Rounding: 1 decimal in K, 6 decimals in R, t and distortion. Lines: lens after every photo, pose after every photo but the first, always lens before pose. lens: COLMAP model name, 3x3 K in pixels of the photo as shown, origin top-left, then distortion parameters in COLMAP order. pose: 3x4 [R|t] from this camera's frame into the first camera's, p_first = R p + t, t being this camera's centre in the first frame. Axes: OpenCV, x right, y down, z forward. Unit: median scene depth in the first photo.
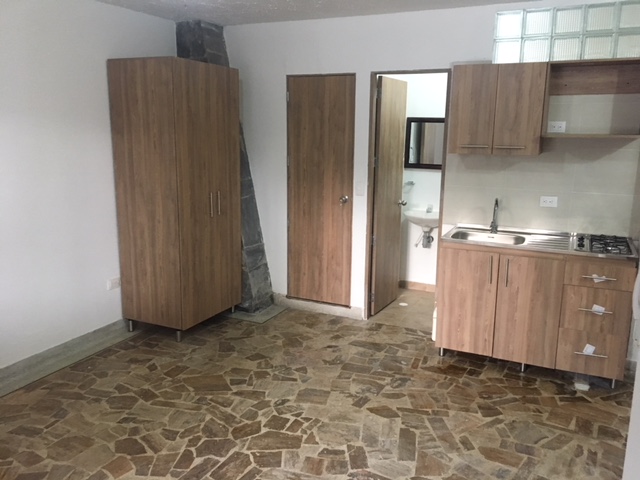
lens RADIAL K [[533.5, 0, 320.0], [0, 533.5, 240.0], [0, 0, 1]] dist [0.089786, -0.139362]
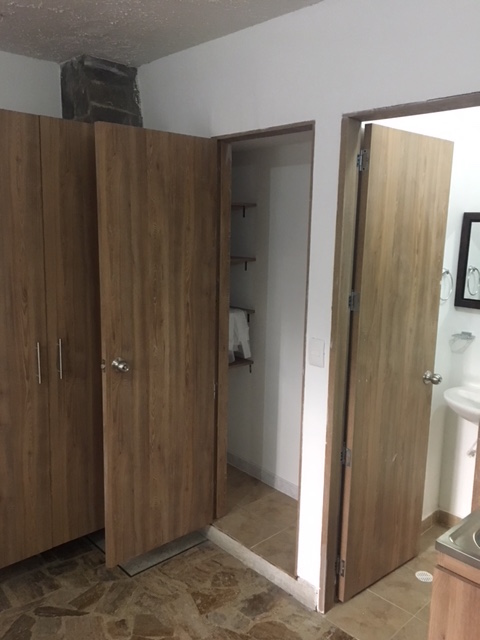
lens RADIAL K [[533.5, 0, 240.0], [0, 533.5, 320.0], [0, 0, 1]] dist [0.089786, -0.139362]
pose [[0.929105, 0.070493, -0.363036, 0.214890], [-0.085184, 0.996062, -0.024598, -0.124465], [0.359872, 0.053779, 0.931450, 0.585857]]
